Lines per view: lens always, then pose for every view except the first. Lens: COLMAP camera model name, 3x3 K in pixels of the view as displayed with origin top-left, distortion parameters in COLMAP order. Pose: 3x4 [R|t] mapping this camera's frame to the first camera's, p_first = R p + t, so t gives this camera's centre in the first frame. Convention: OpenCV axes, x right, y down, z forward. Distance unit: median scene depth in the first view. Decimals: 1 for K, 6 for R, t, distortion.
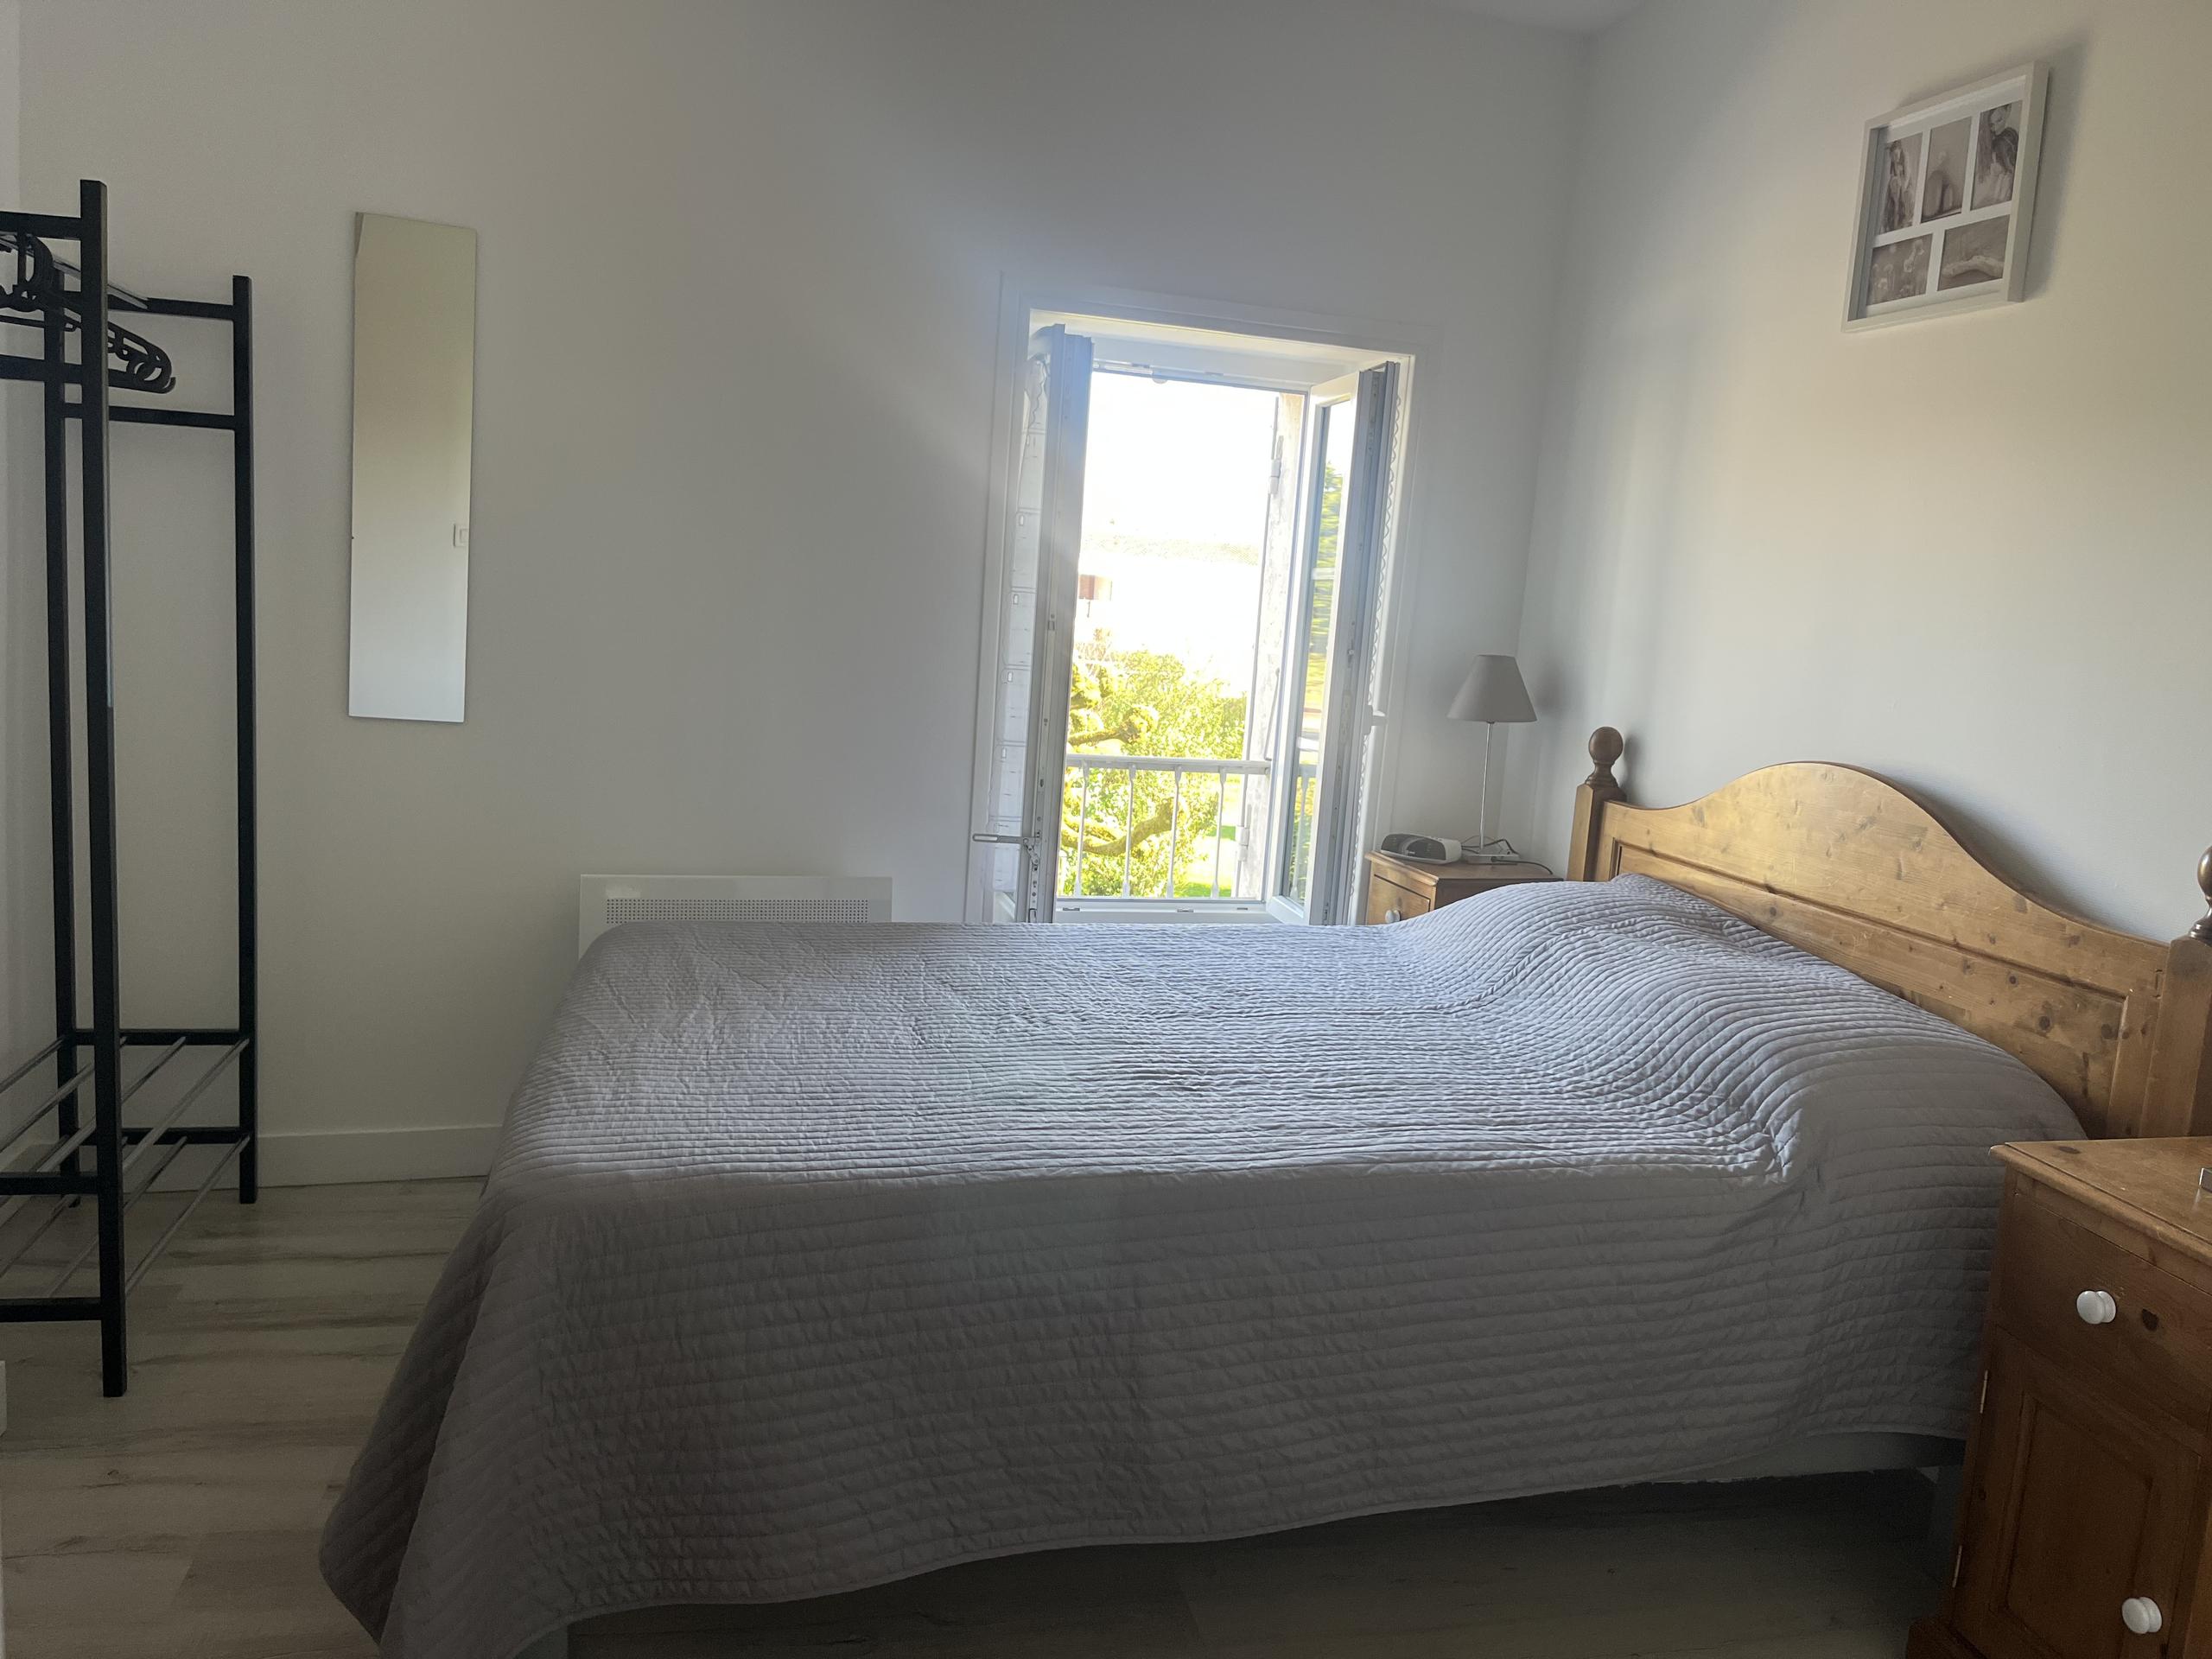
lens RADIAL K [[1699.6, 0, 1101.6], [0, 1699.6, 828.6], [0, 0, 1]] dist [-0.009946, -0.014458]
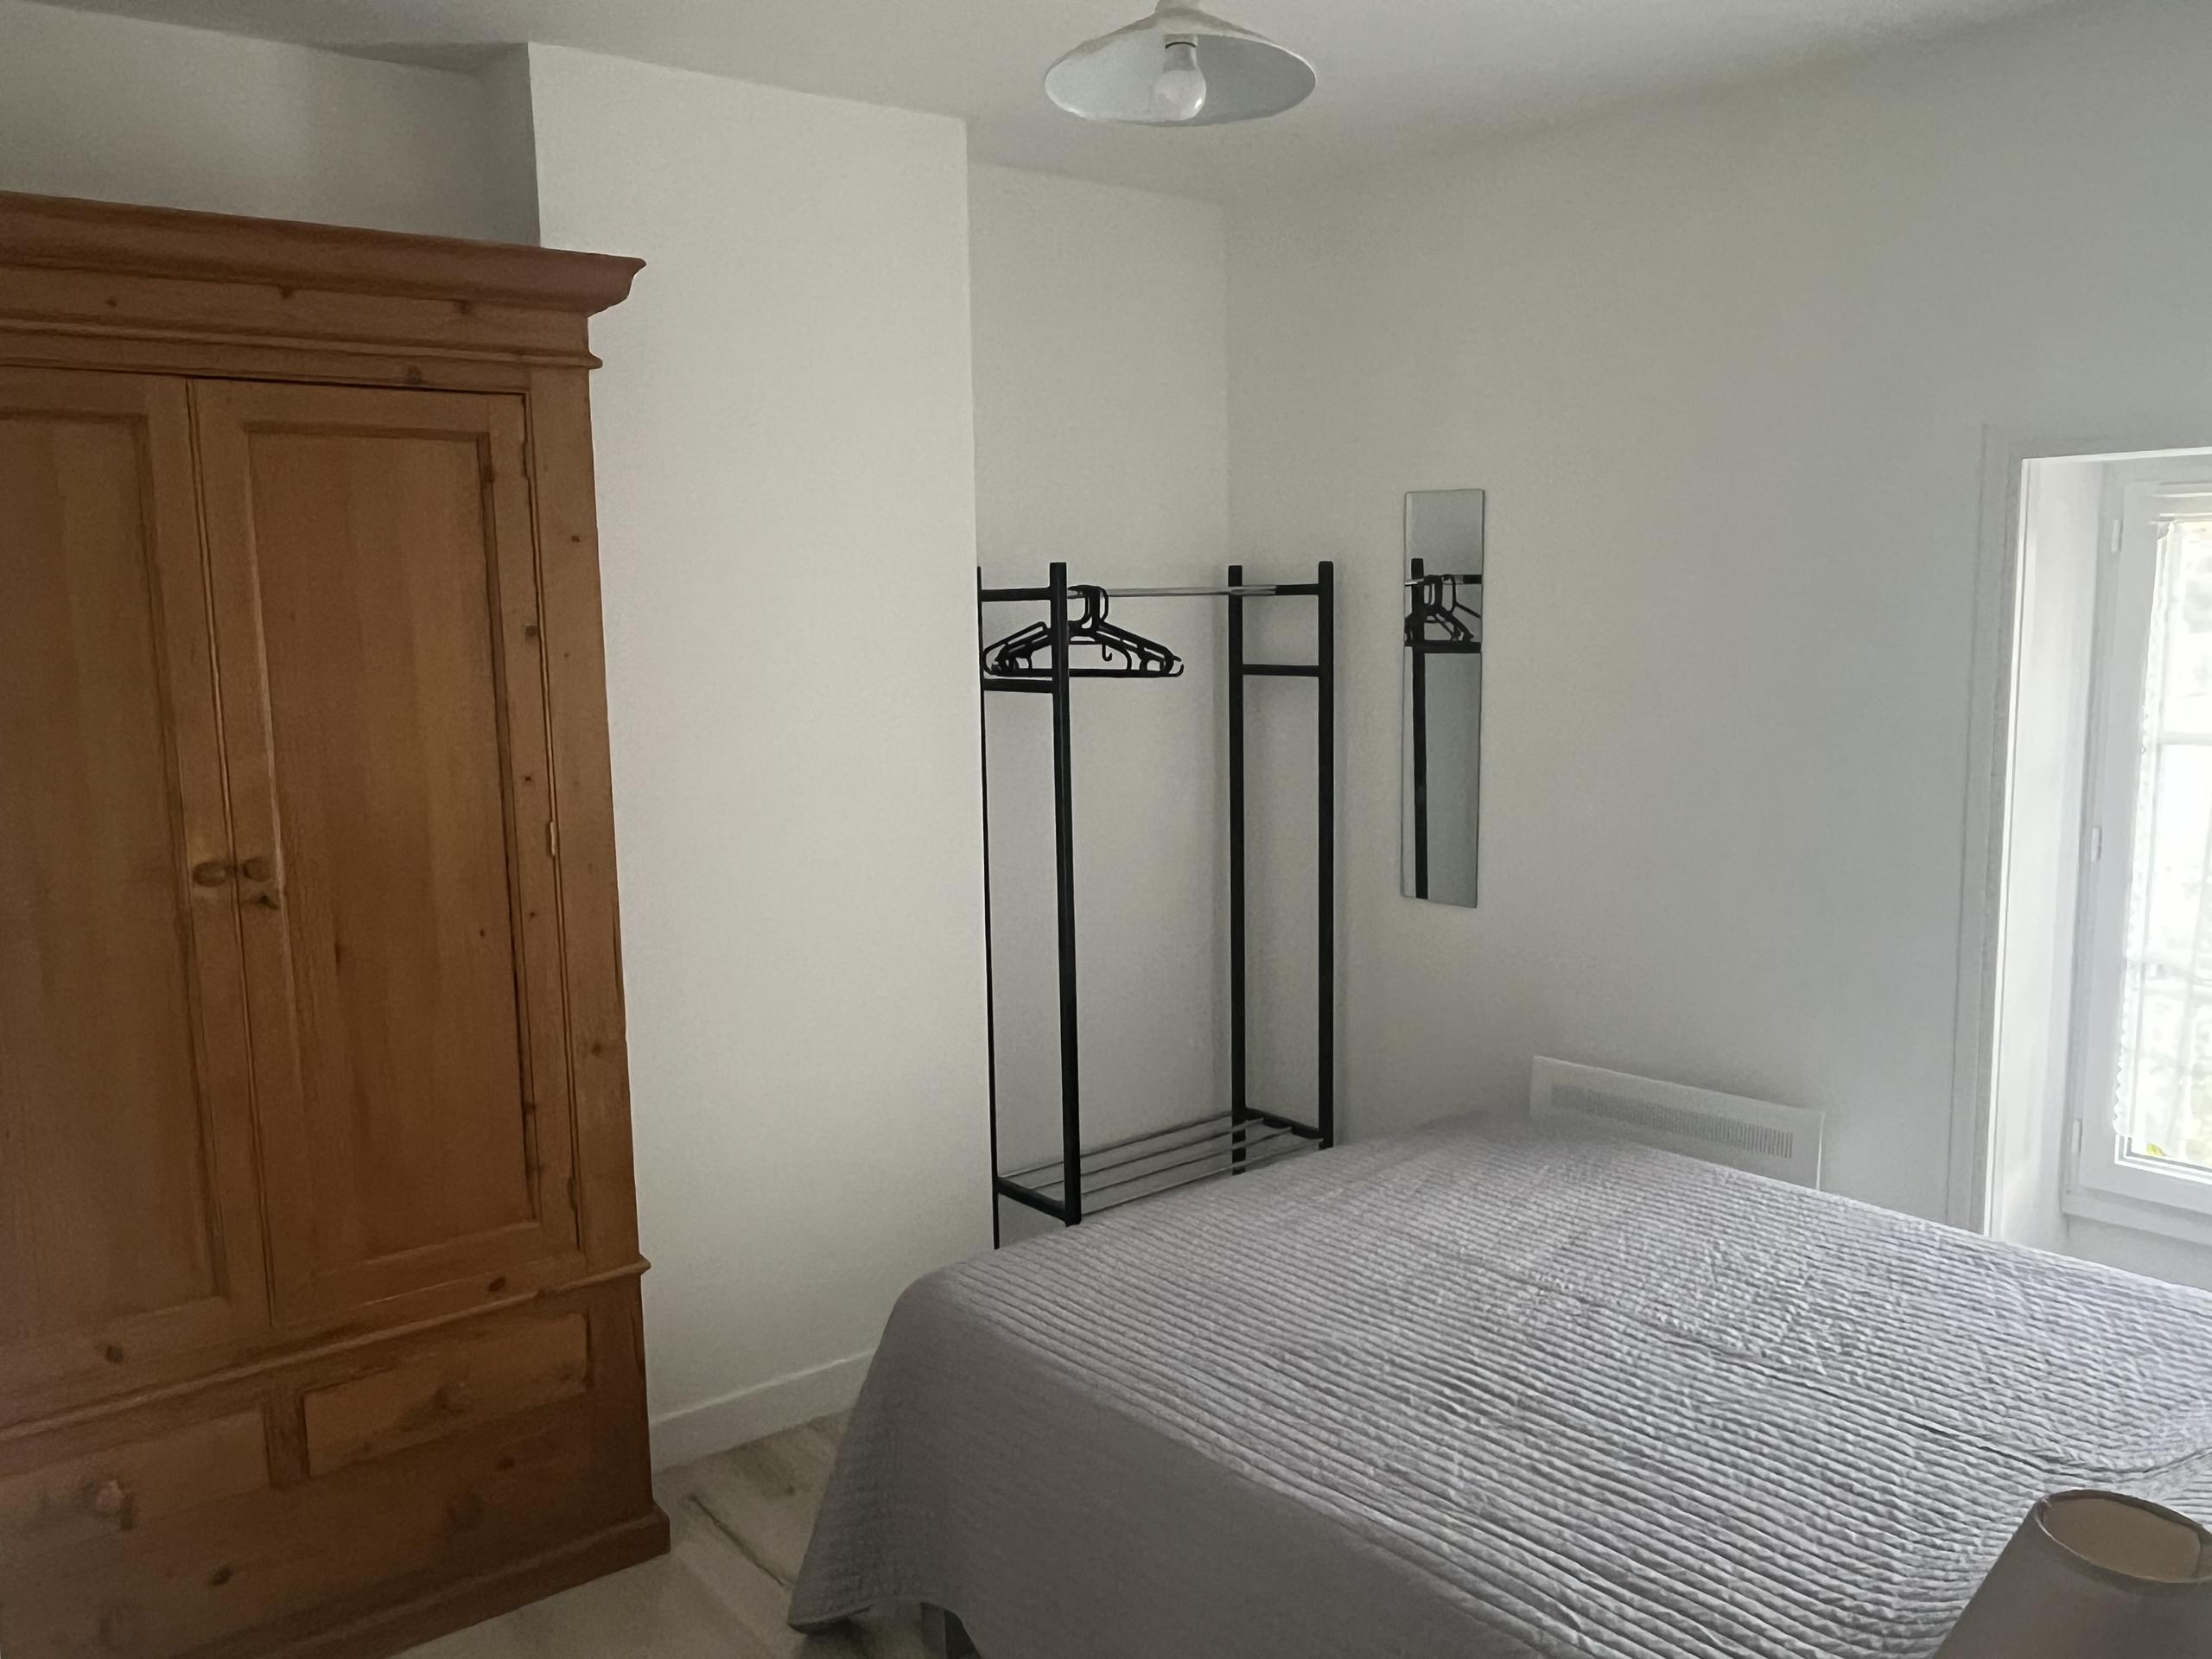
lens RADIAL K [[1682.6, 0, 1105.8], [0, 1682.6, 823.8], [0, 0, 1]] dist [-0.008073, -0.002715]
pose [[0.440664, 0.054831, -0.895996, 0.746494], [-0.081755, 0.996436, 0.020769, -0.170151], [0.893942, 0.064100, 0.443576, 0.350453]]
